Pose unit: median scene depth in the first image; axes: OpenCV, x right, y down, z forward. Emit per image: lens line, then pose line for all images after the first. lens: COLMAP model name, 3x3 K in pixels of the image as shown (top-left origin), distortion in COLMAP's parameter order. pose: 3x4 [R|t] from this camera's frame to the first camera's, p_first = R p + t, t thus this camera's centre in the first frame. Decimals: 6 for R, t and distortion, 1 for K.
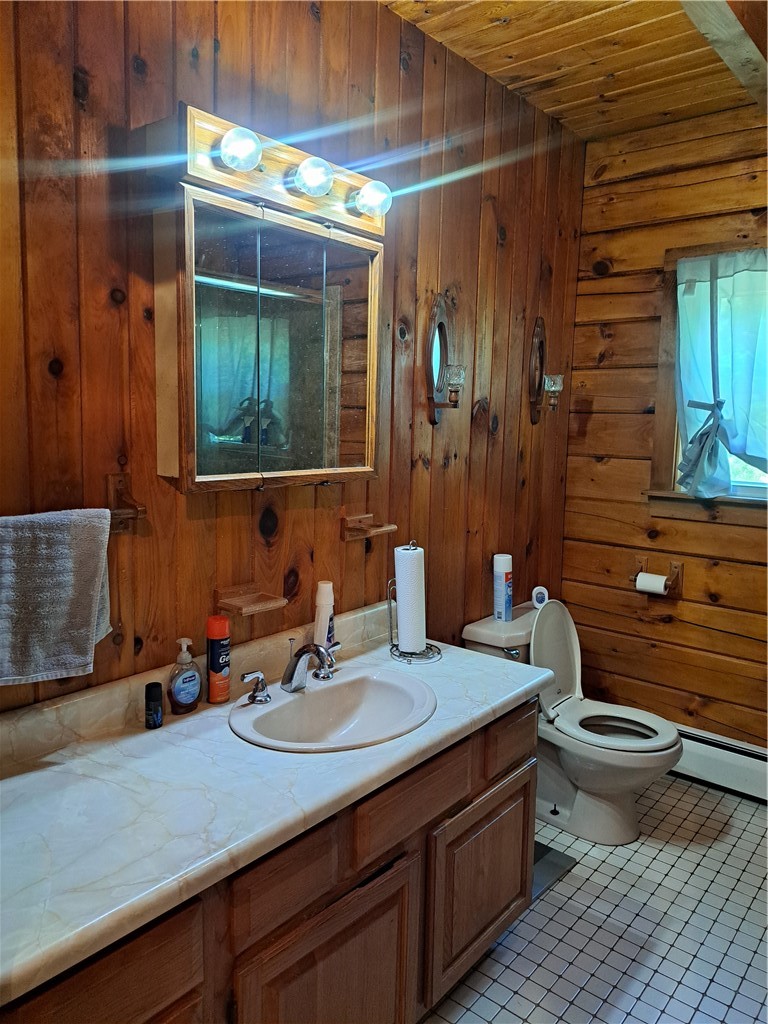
lens RADIAL K [[748.7, 0, 388.2], [0, 748.7, 503.5], [0, 0, 1]] dist [0.083836, -0.077056]
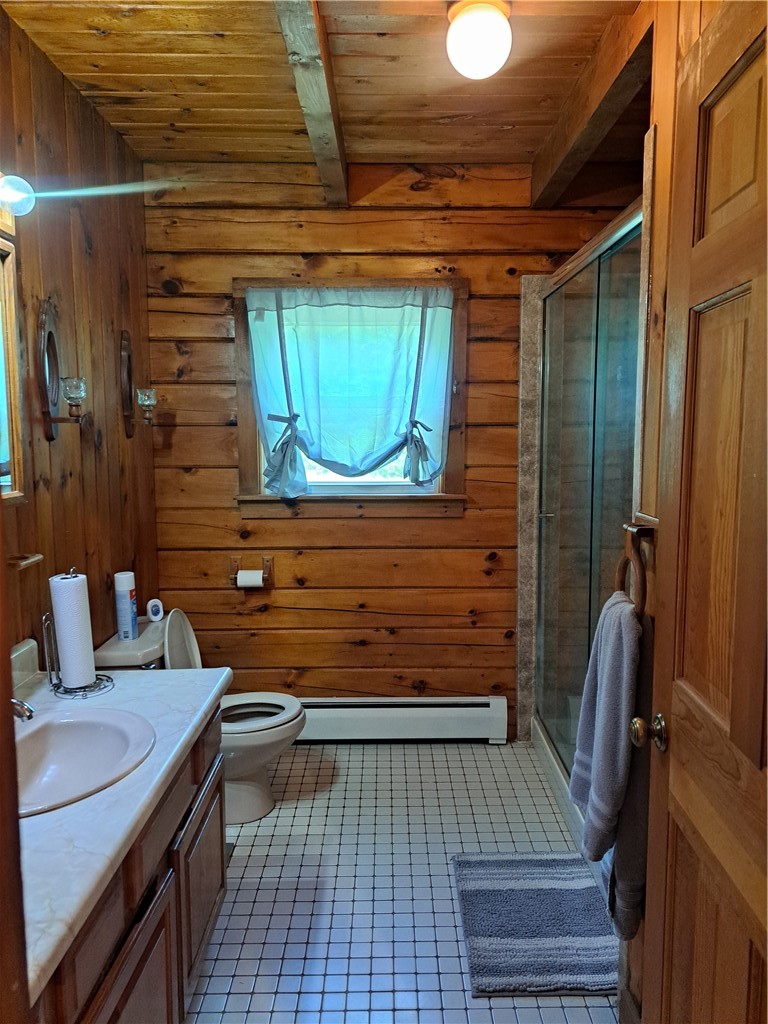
lens RADIAL K [[753.9, 0, 384.0], [0, 753.9, 512.0], [0, 0, 1]] dist [0.094681, -0.096127]
pose [[0.766175, -0.095171, 0.635546, -0.203407], [0.096989, 0.994770, 0.032041, -0.008647], [-0.635271, 0.037092, 0.771398, 0.016645]]
